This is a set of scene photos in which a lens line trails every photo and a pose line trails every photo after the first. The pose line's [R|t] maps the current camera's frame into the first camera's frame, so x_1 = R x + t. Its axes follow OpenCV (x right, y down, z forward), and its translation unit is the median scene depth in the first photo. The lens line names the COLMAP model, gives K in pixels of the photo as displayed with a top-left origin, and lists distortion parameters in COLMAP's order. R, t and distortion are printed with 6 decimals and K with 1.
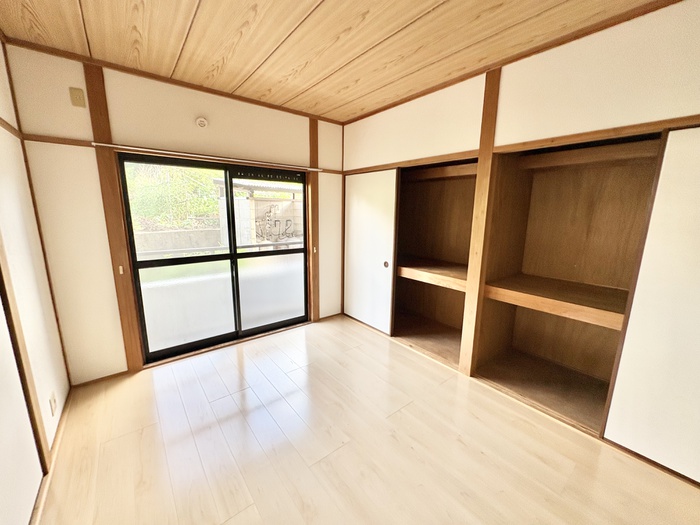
lens RADIAL K [[279.4, 0, 349.5], [0, 279.4, 262.5], [0, 0, 1]] dist [0.000429, -0.000564]
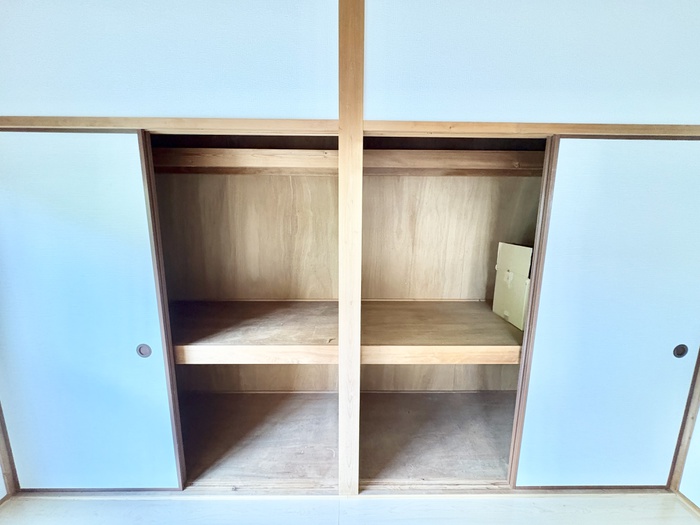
lens RADIAL K [[279.4, 0, 346.2], [0, 279.4, 260.1], [0, 0, 1]] dist [0.000429, -0.000564]
pose [[0.618570, -0.140824, 0.773007, 0.007685], [0.147417, 0.987138, 0.061869, -0.135837], [-0.771777, 0.075684, 0.631374, 0.545495]]
